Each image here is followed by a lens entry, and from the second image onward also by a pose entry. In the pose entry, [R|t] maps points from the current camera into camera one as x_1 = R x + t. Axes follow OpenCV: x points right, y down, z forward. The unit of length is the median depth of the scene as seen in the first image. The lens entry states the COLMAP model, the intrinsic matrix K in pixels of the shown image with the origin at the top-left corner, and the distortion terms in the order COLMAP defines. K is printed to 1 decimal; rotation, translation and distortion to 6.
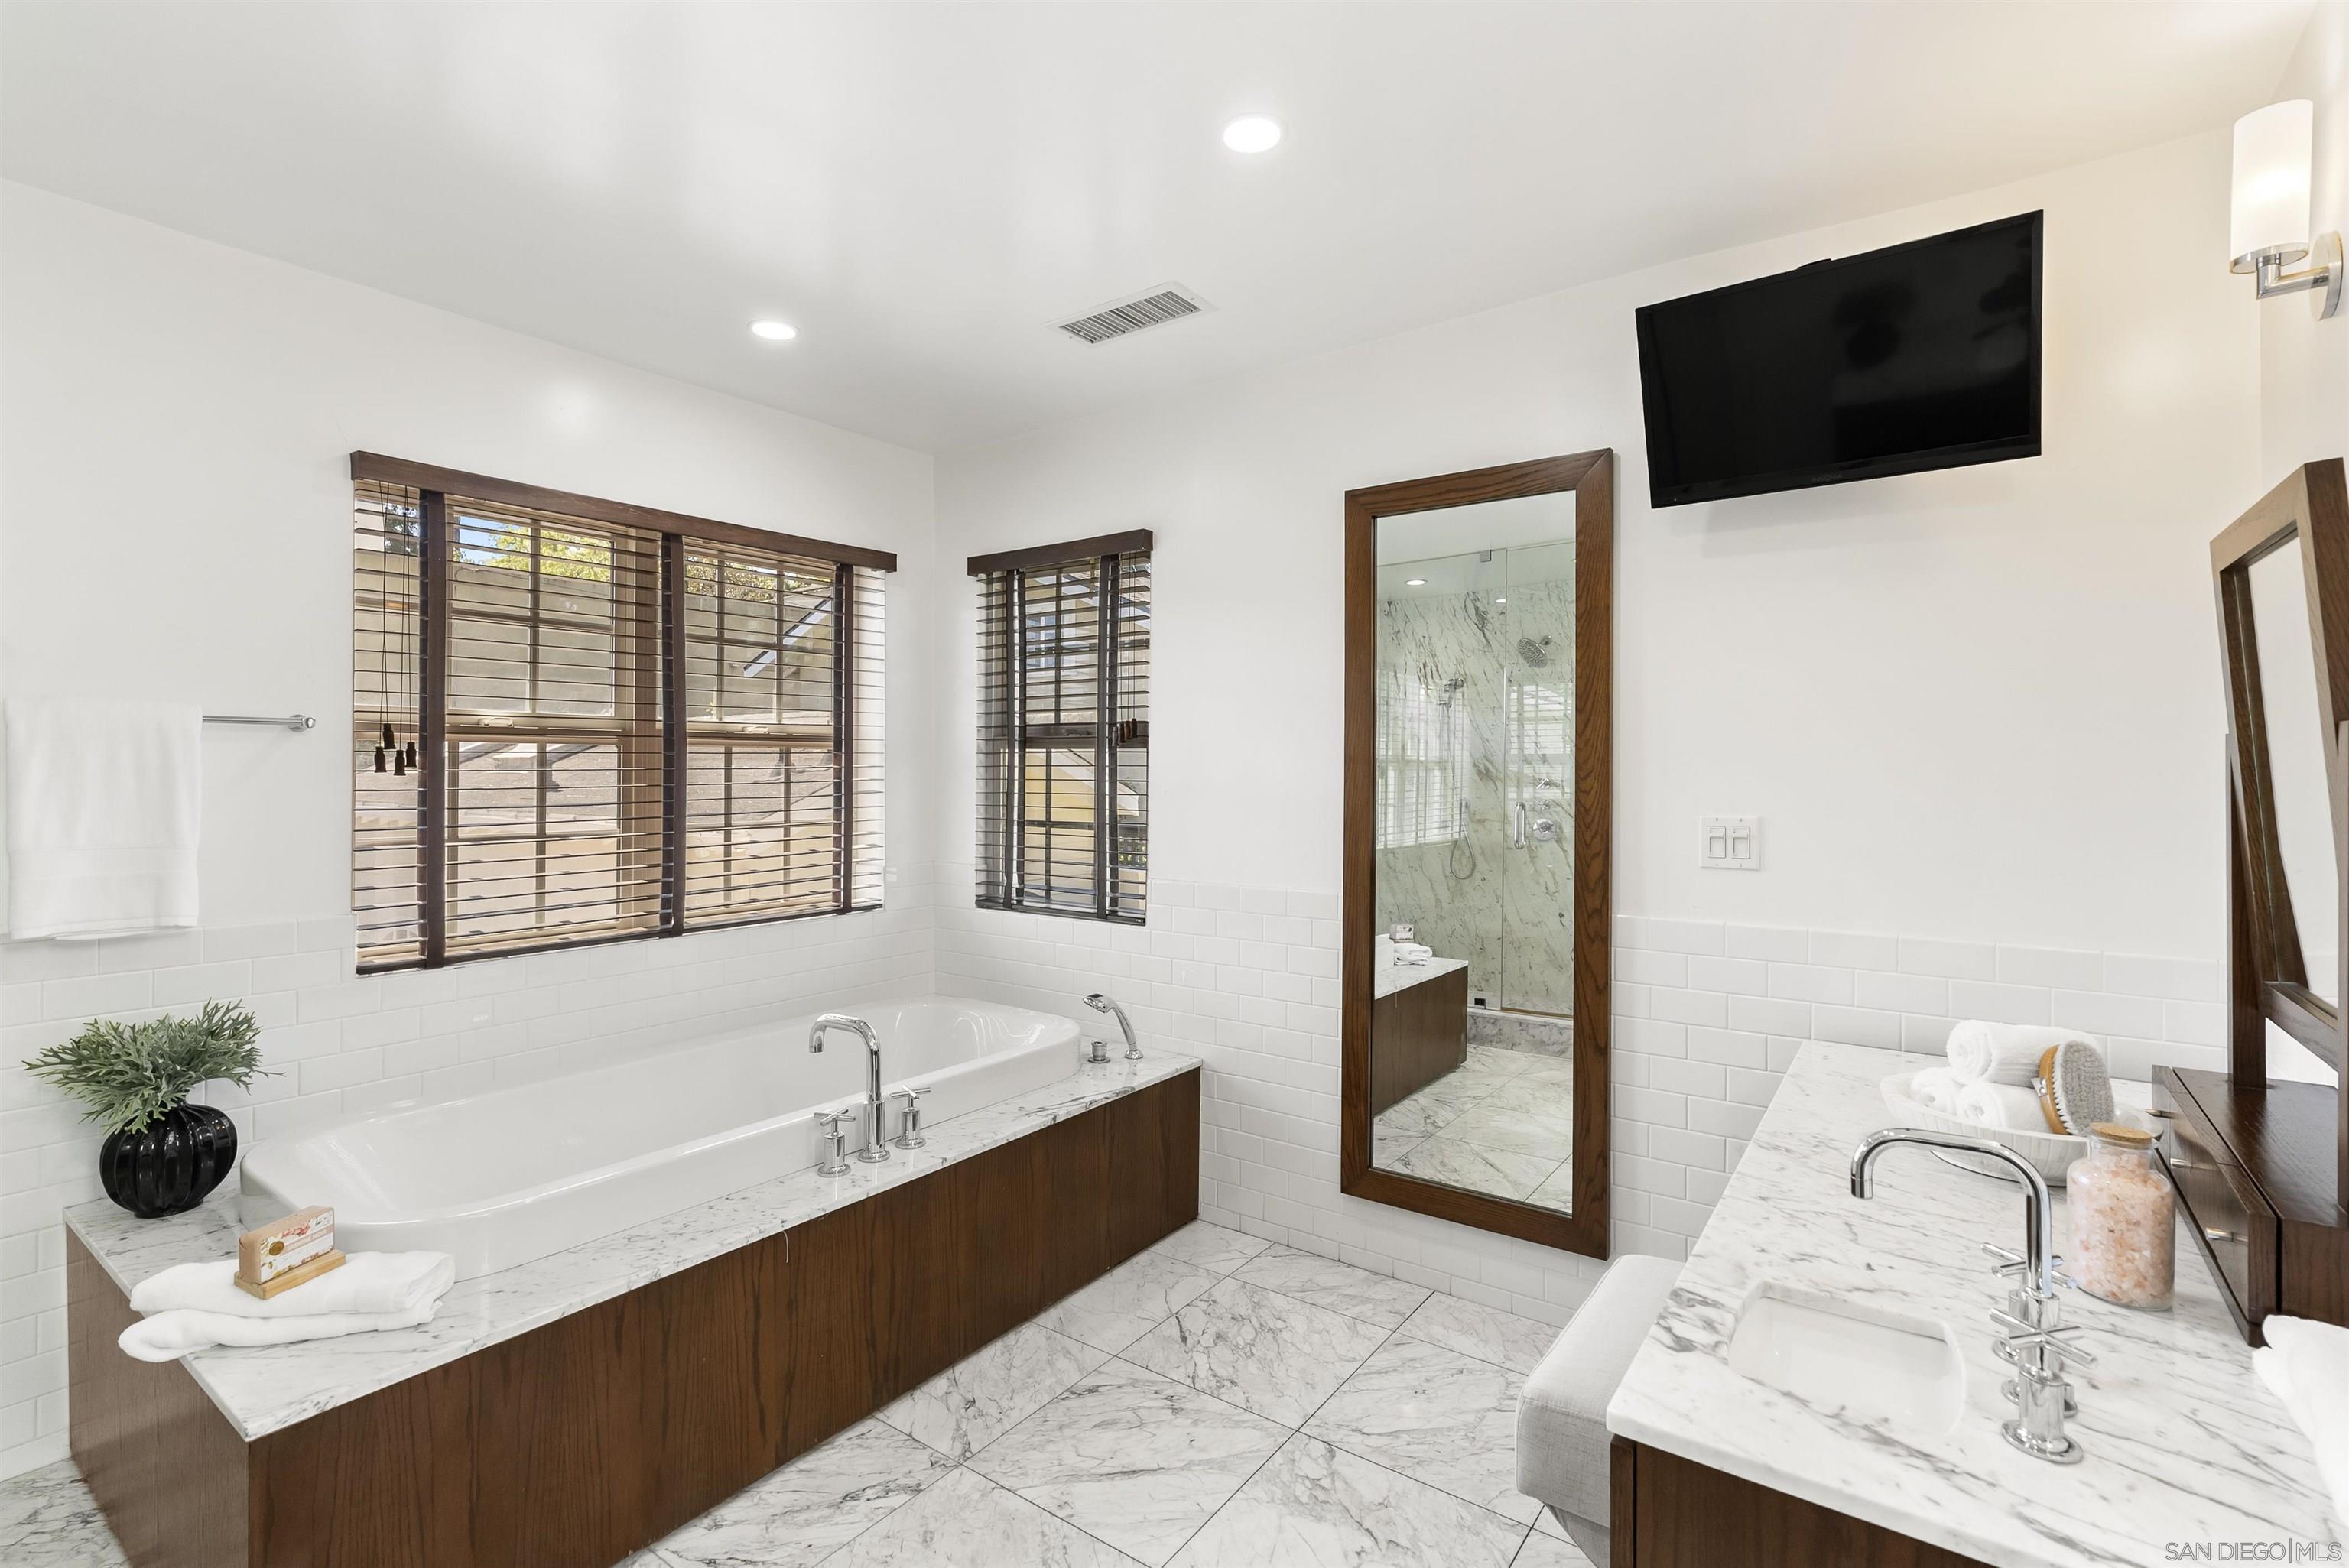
lens RADIAL K [[1063.9, 0, 1173.0], [0, 1063.9, 767.9], [0, 0, 1]] dist [-0.009672, 0.003866]
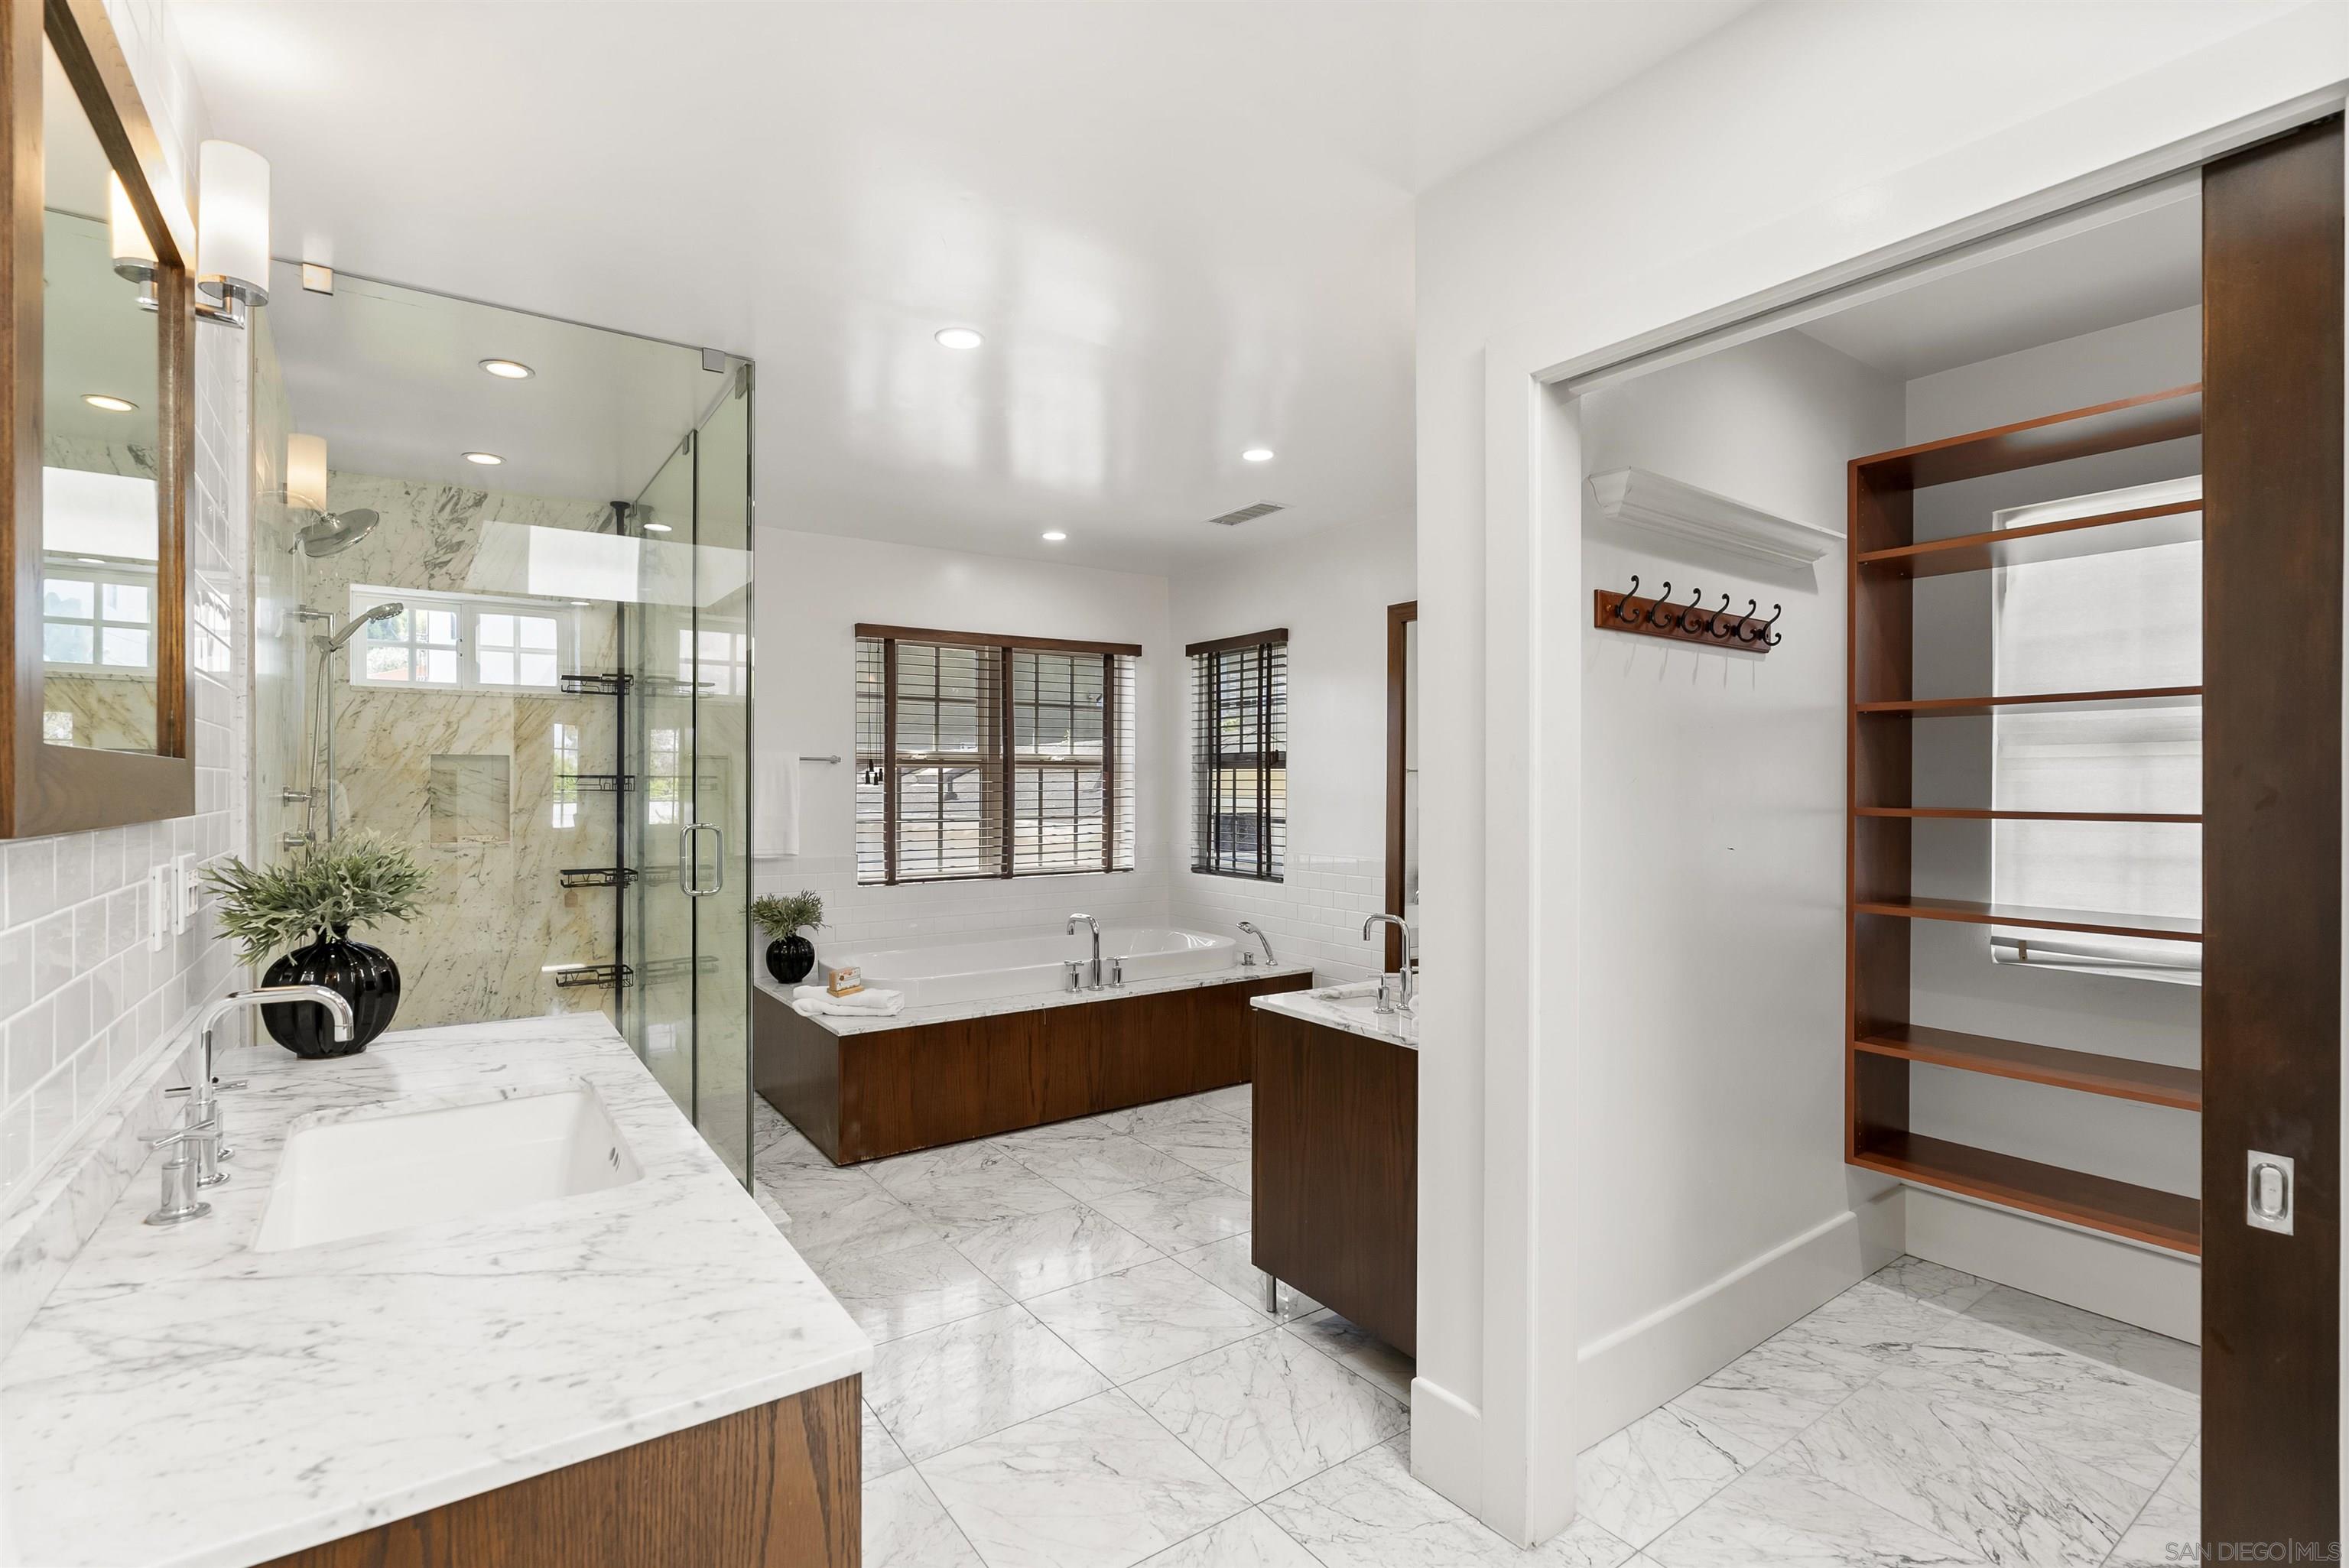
lens RADIAL K [[1063.9, 0, 1194.3], [0, 1063.9, 789.1], [0, 0, 1]] dist [-0.009672, 0.003866]
pose [[0.951788, 0.001411, -0.306754, 0.365427], [0.000673, 0.999977, 0.006689, 0.000692], [0.306757, -0.006573, 0.951765, -0.582301]]
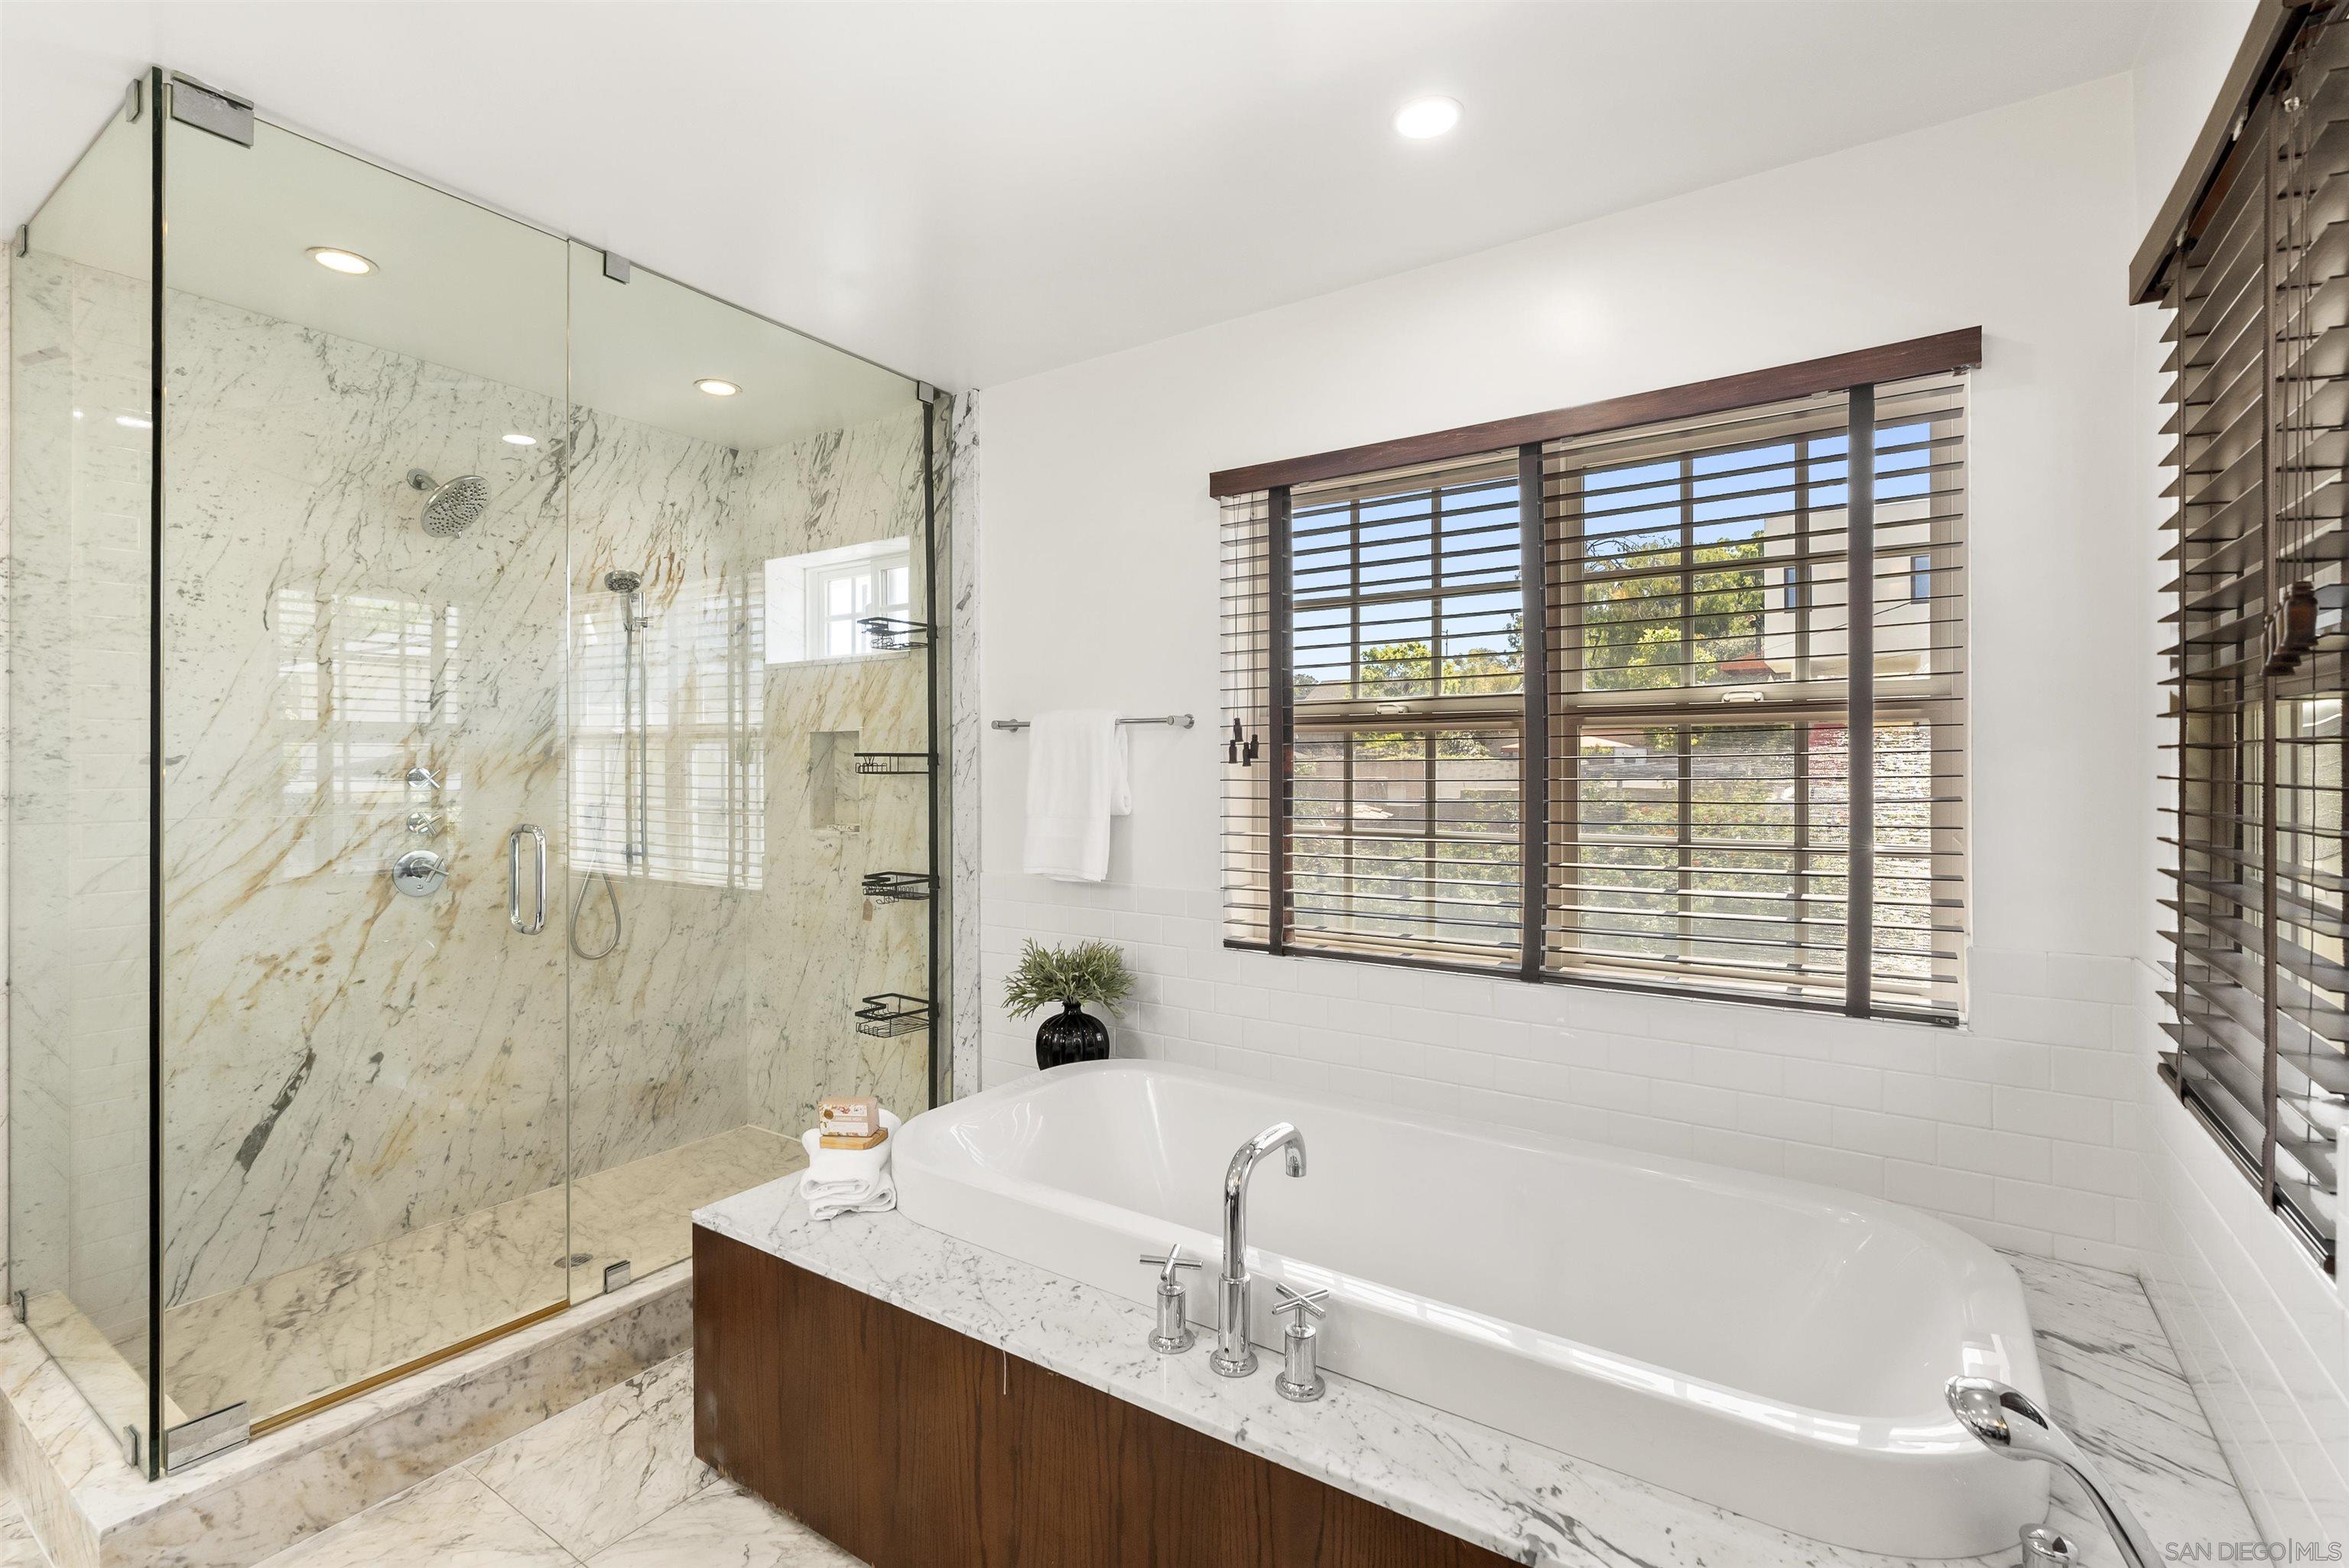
lens RADIAL K [[1063.9, 0, 1163.4], [0, 1063.9, 775.2], [0, 0, 1]] dist [-0.009672, 0.003866]
pose [[0.033536, 0.005752, -0.999421, 0.278587], [0.002385, 0.999980, 0.005836, 0.008053], [0.999435, -0.002580, 0.033522, 0.744211]]
